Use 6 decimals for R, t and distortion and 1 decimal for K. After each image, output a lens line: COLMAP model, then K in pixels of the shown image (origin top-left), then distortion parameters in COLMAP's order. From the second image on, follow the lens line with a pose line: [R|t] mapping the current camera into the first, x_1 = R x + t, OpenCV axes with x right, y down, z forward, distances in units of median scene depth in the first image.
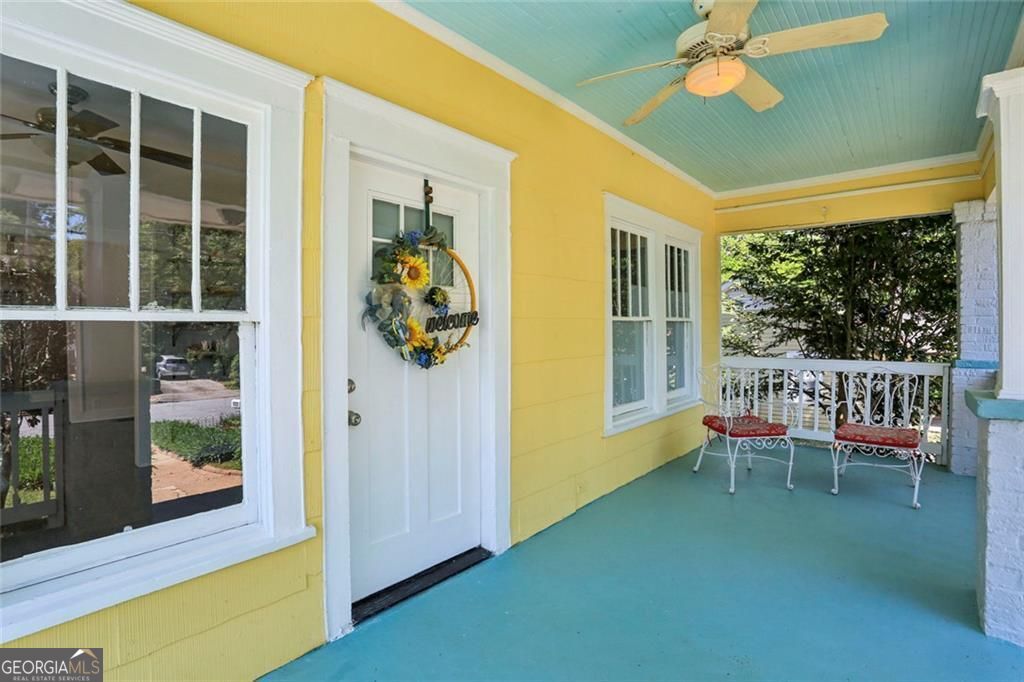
lens RADIAL K [[499.4, 0, 512.0], [0, 499.4, 341.0], [0, 0, 1]] dist [-0.074670, 0.028687]
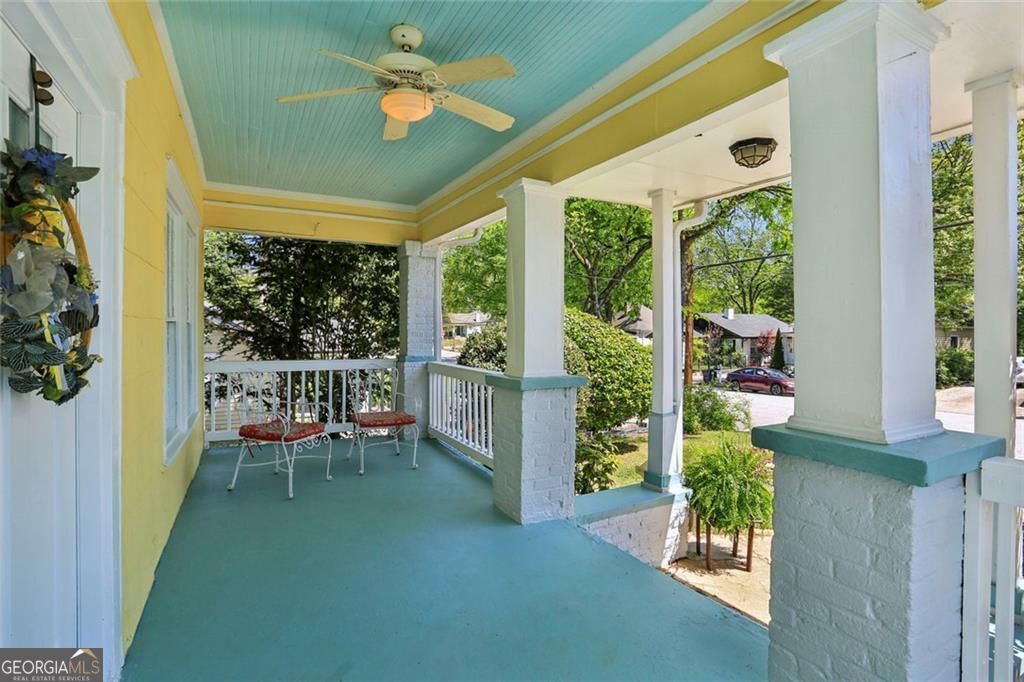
lens RADIAL K [[499.4, 0, 512.0], [0, 499.4, 341.0], [0, 0, 1]] dist [-0.074670, 0.028687]
pose [[0.377198, -0.010491, 0.926073, -0.270486], [0.013713, 0.999889, 0.005742, -0.007145], [-0.926031, 0.010533, 0.377301, 0.190301]]
